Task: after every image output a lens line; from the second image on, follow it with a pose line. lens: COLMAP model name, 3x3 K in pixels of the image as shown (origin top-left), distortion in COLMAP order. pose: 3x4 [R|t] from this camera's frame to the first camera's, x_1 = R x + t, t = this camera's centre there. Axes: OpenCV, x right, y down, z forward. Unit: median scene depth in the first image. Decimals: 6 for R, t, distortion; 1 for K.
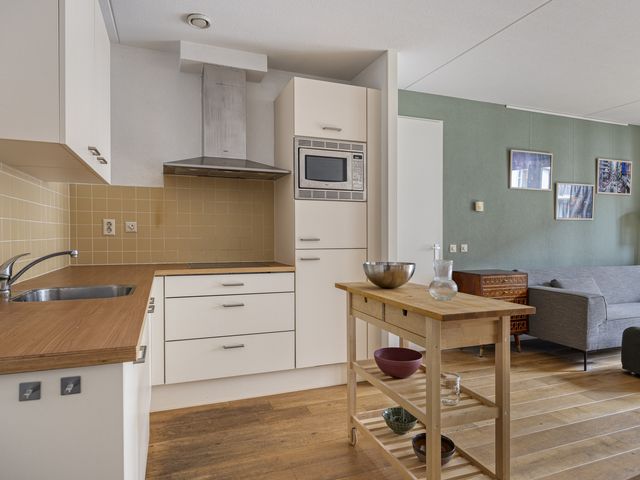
lens RADIAL K [[397.8, 0, 320.0], [0, 397.8, 240.0], [0, 0, 1]] dist [0.006921, -0.001847]
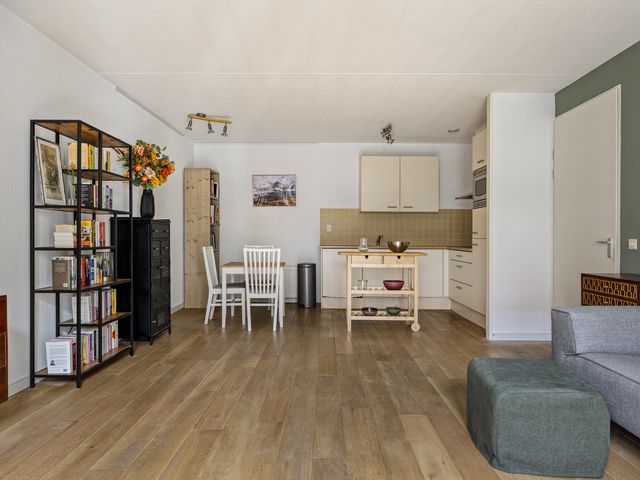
lens RADIAL K [[397.8, 0, 320.0], [0, 397.8, 240.0], [0, 0, 1]] dist [0.006921, -0.001847]
pose [[-0.372464, 0.004006, -0.928038, 1.323170], [-0.016309, 0.999808, 0.010862, 0.015896], [0.927903, 0.019181, -0.372327, 0.772503]]
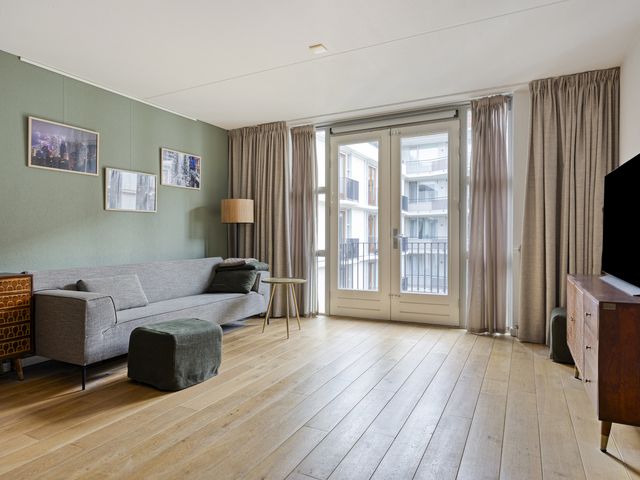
lens RADIAL K [[397.8, 0, 320.0], [0, 397.8, 240.0], [0, 0, 1]] dist [0.006921, -0.001847]
pose [[0.744980, -0.013922, 0.666942, 0.412129], [0.017777, 0.999841, 0.001015, 0.024285], [-0.666850, 0.011100, 0.745109, 0.055989]]
